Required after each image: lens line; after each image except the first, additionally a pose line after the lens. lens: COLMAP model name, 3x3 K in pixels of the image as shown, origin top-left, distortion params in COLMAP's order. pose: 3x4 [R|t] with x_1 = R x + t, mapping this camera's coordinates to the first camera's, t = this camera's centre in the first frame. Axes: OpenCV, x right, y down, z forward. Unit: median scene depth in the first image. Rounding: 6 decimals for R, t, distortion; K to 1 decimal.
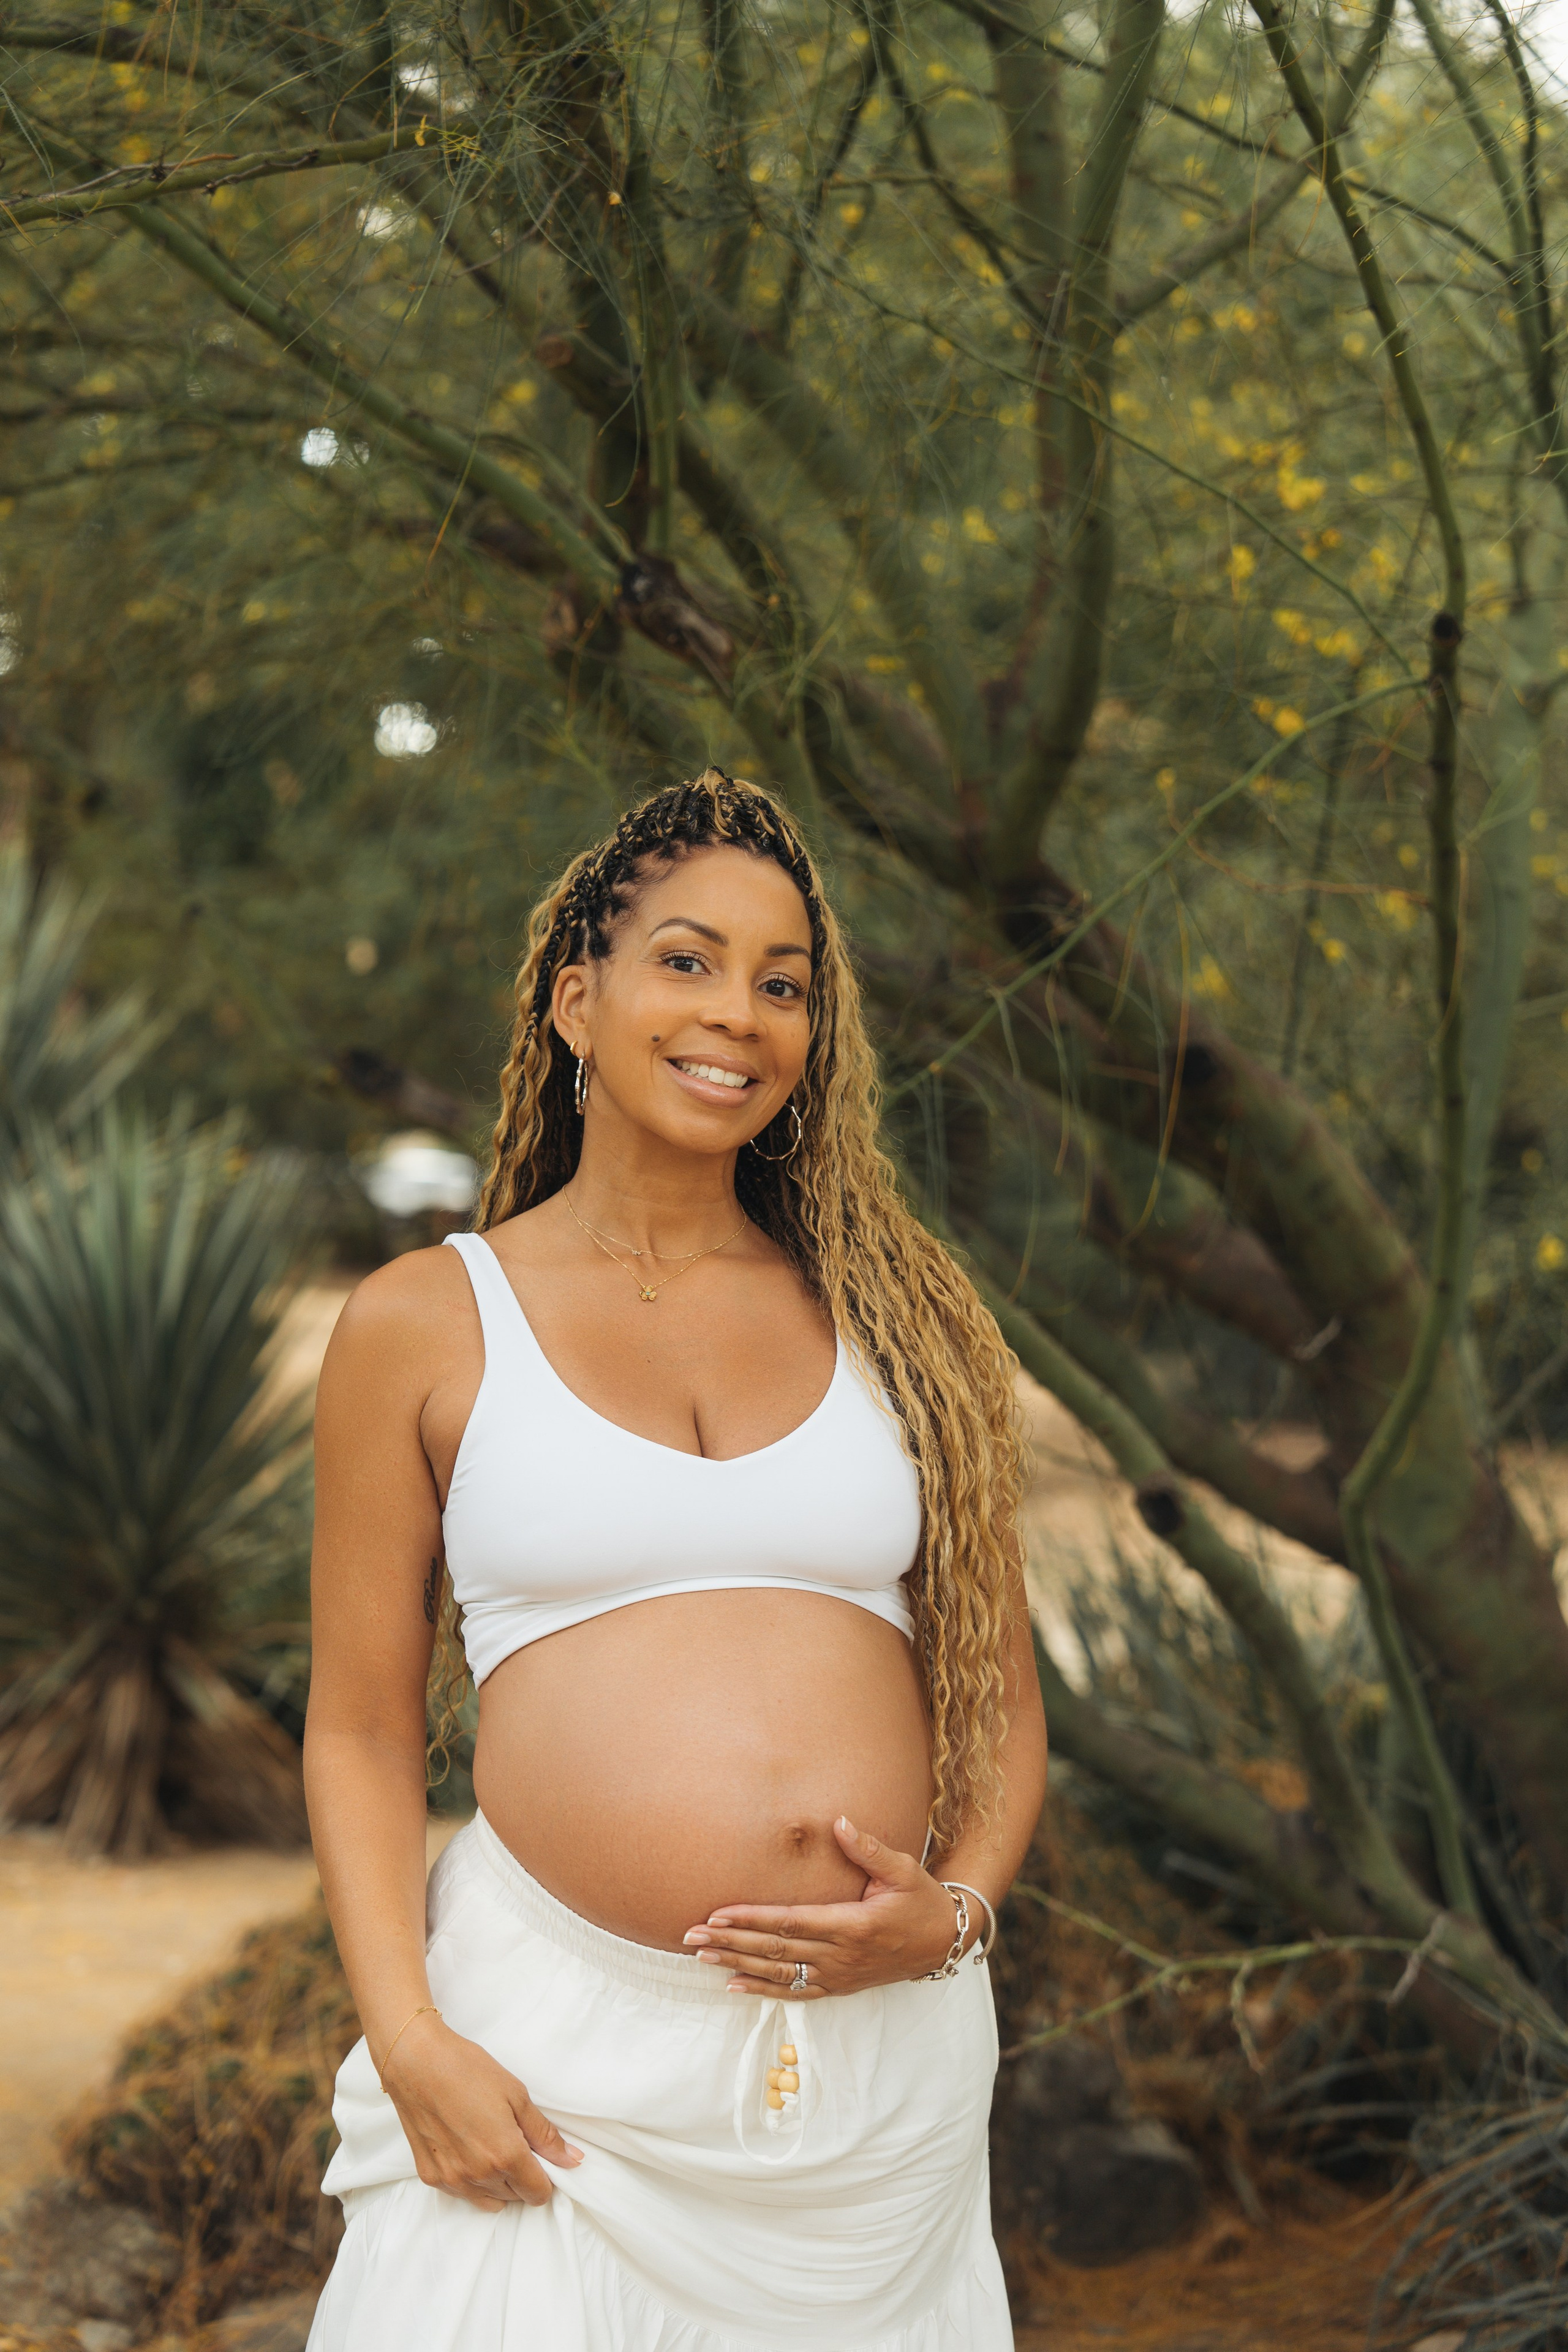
lens RADIAL K [[3616.5, 0, 745.1], [0, 3616.5, 1218.9], [0, 0, 1]] dist [0.027000, -0.140927]
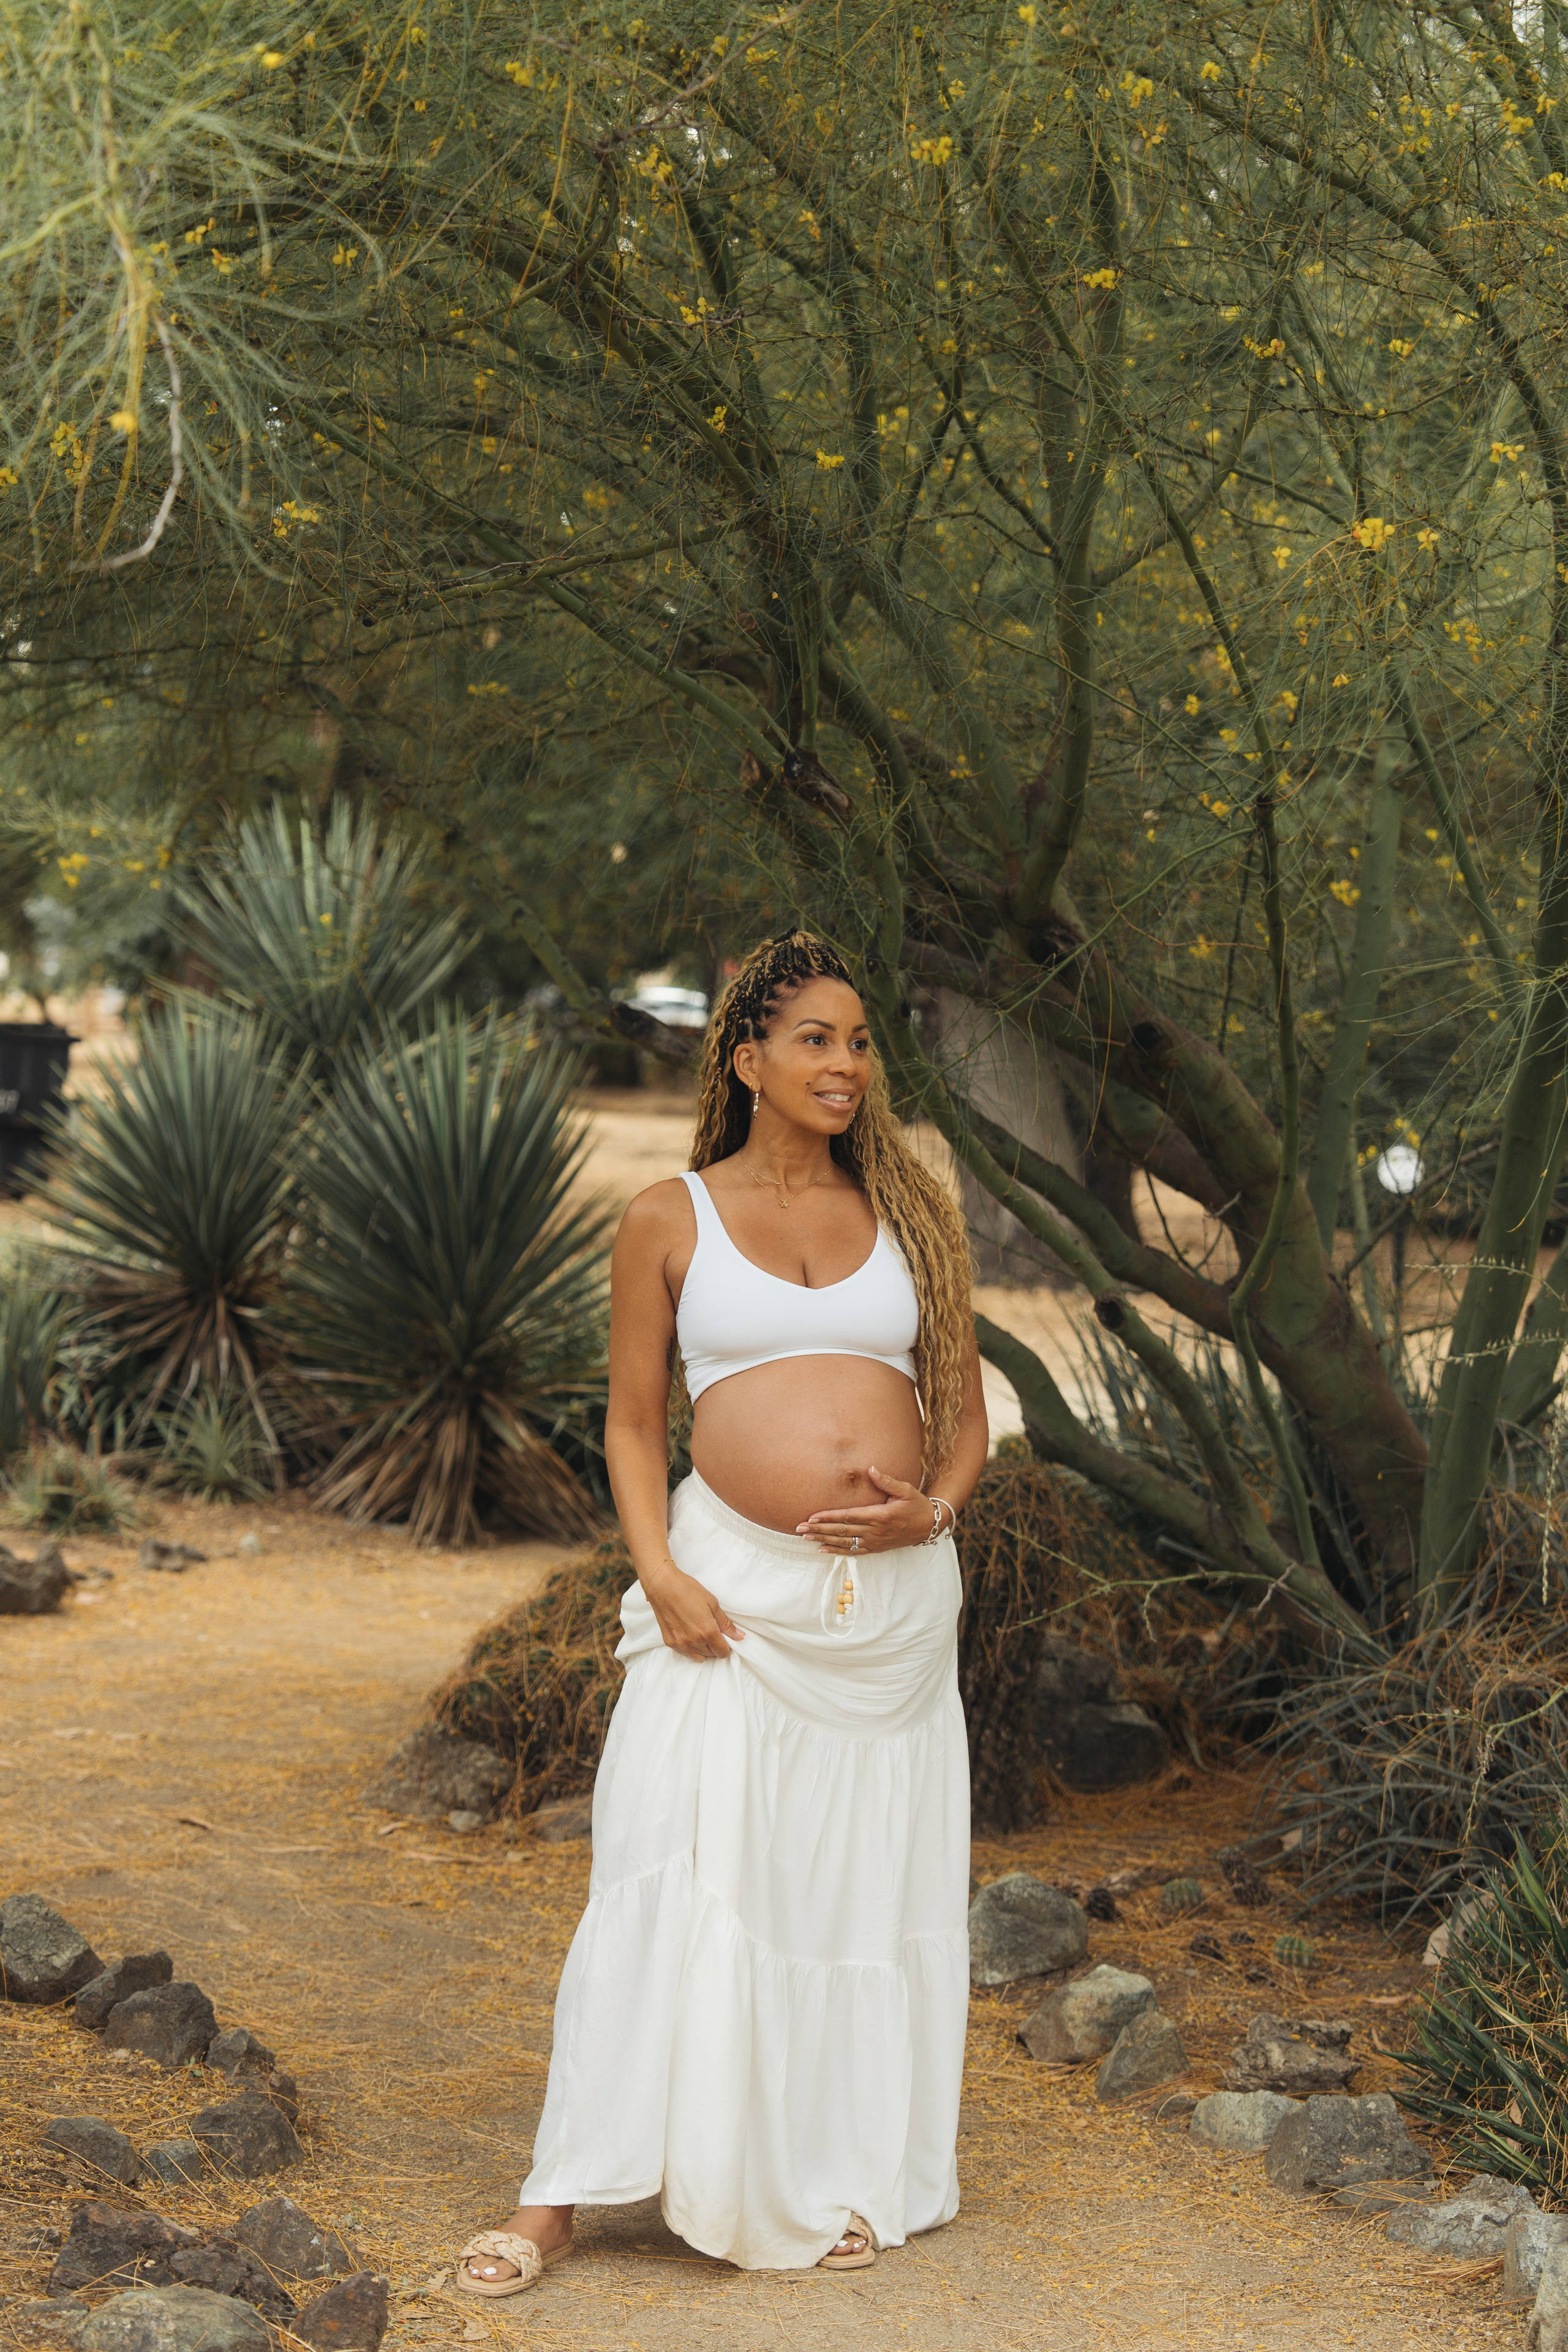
lens RADIAL K [[3616.5, 0, 745.1], [0, 3616.5, 1218.9], [0, 0, 1]] dist [0.027000, -0.140927]
pose [[0.997776, 0.009220, -0.066015, 0.049179], [-0.005158, 0.998097, 0.061450, -0.054353], [0.066456, -0.060973, 0.995925, -0.566287]]
